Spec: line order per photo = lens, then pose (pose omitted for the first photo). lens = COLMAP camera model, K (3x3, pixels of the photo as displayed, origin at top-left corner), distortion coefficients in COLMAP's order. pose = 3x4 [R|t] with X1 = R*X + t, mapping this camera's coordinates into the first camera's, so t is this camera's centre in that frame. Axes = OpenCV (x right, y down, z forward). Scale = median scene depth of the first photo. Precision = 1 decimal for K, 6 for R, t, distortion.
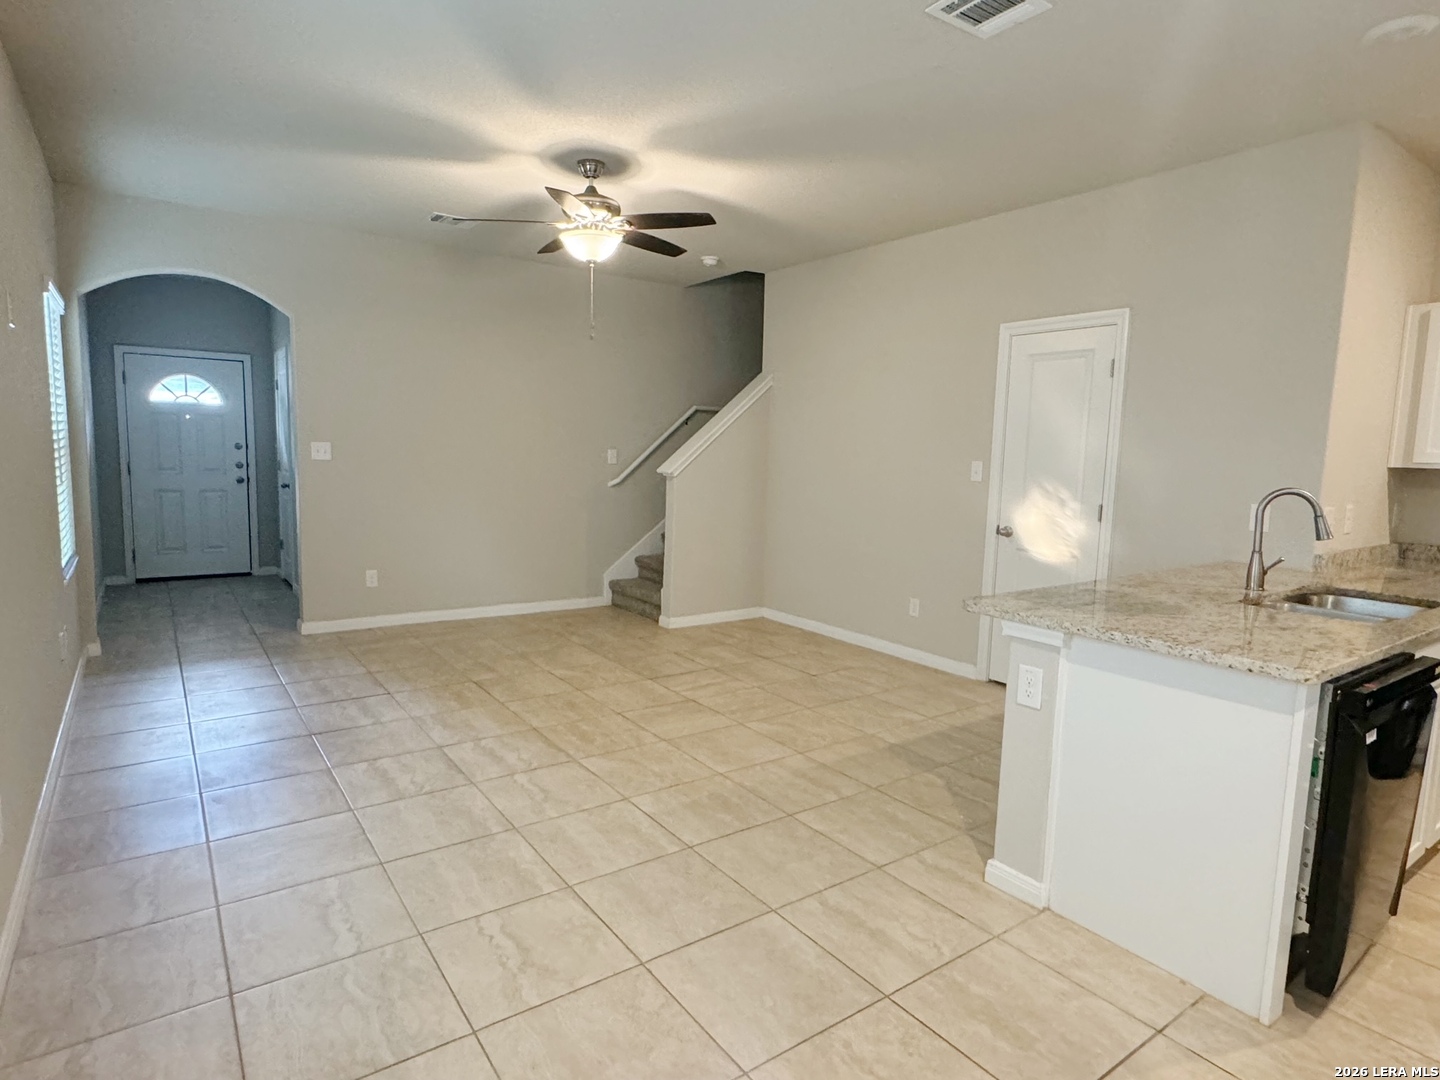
lens RADIAL K [[837.2, 0, 720.0], [0, 837.2, 540.0], [0, 0, 1]] dist [0.001927, 0.000148]
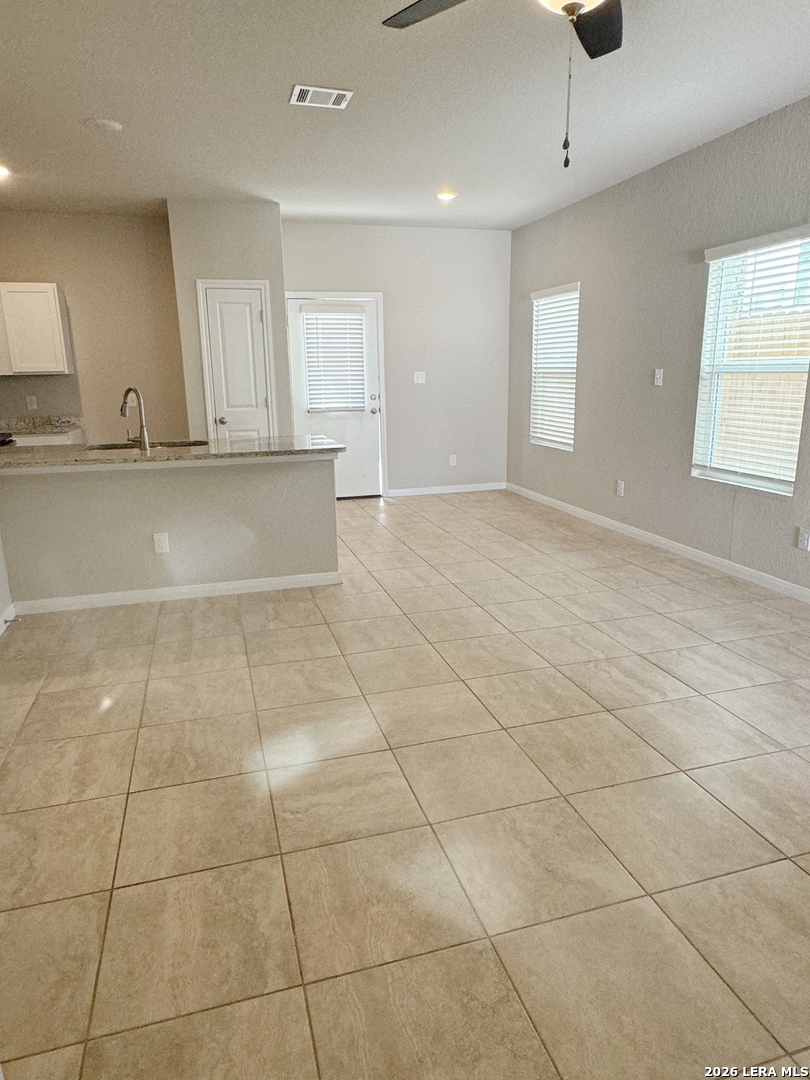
lens RADIAL K [[687.2, 0, 405.0], [0, 687.2, 540.0], [0, 0, 1]] dist [-0.000537, 0.000316]
pose [[-0.946165, -0.086673, 0.311865, -0.261994], [0.027533, 0.938440, 0.344342, -0.201561], [-0.322512, 0.334391, -0.885533, 1.850952]]
